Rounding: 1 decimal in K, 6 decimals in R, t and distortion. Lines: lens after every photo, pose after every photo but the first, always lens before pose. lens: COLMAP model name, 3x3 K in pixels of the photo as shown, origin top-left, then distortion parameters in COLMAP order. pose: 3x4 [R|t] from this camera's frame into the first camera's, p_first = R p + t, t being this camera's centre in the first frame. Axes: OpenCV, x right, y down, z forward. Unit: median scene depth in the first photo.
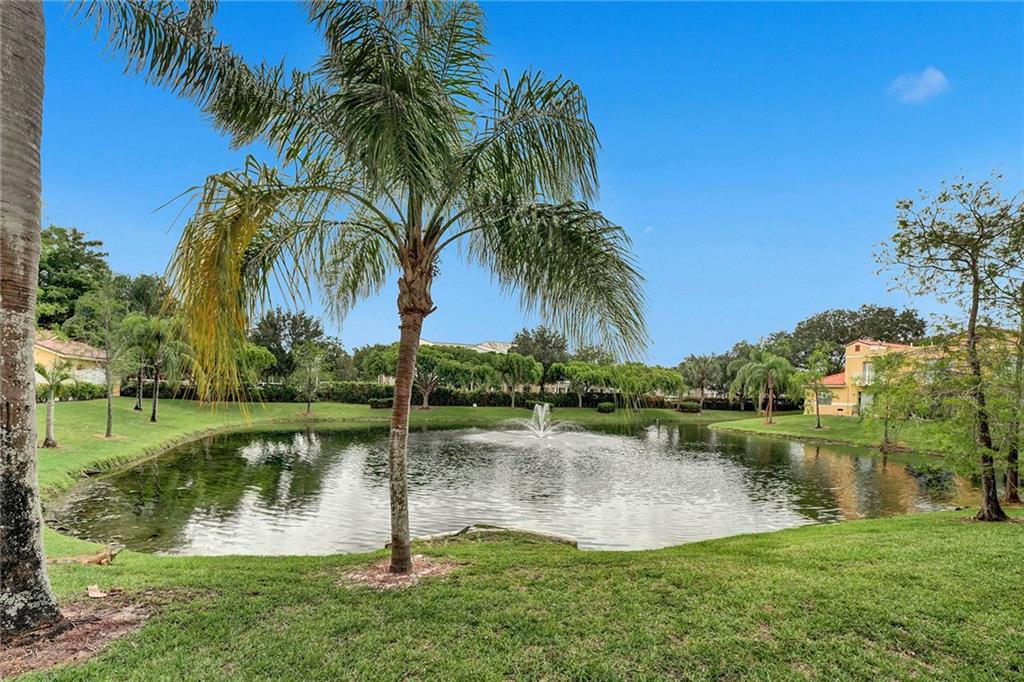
lens RADIAL K [[460.8, 0, 488.2], [0, 460.8, 390.9], [0, 0, 1]] dist [0.001001, 0.000050]
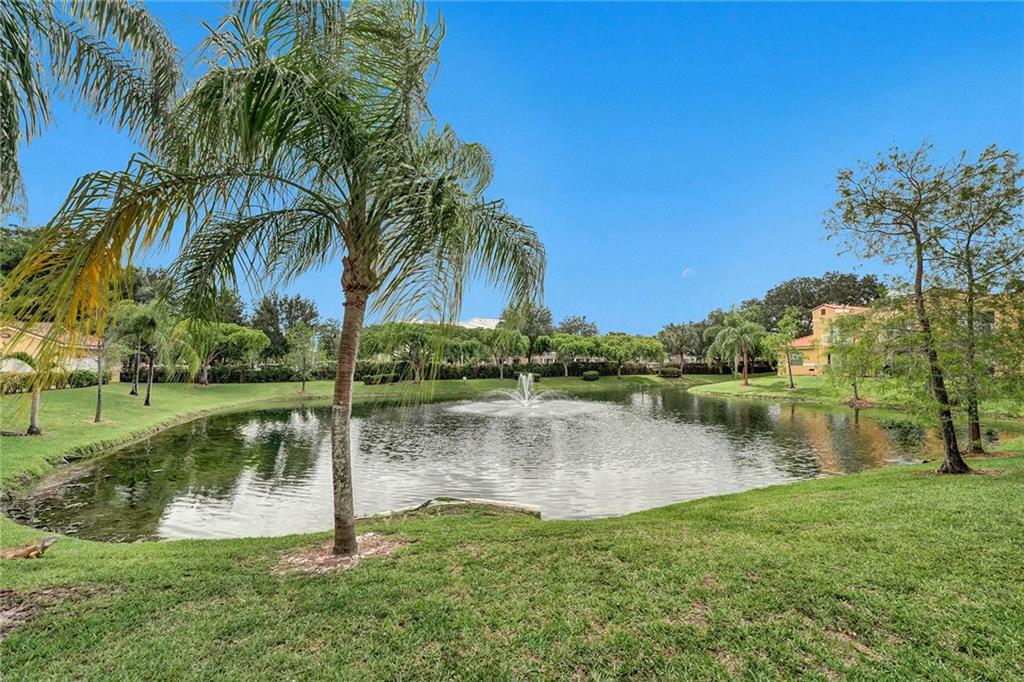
lens RADIAL K [[413.5, 0, 512.0], [0, 413.5, 341.0], [0, 0, 1]] dist [0.000570, 0.000058]
pose [[0.999337, -0.036405, 0.001037, 0.106974], [0.036406, 0.997753, -0.056248, 0.004180], [0.001013, 0.056249, 0.998416, 0.059625]]
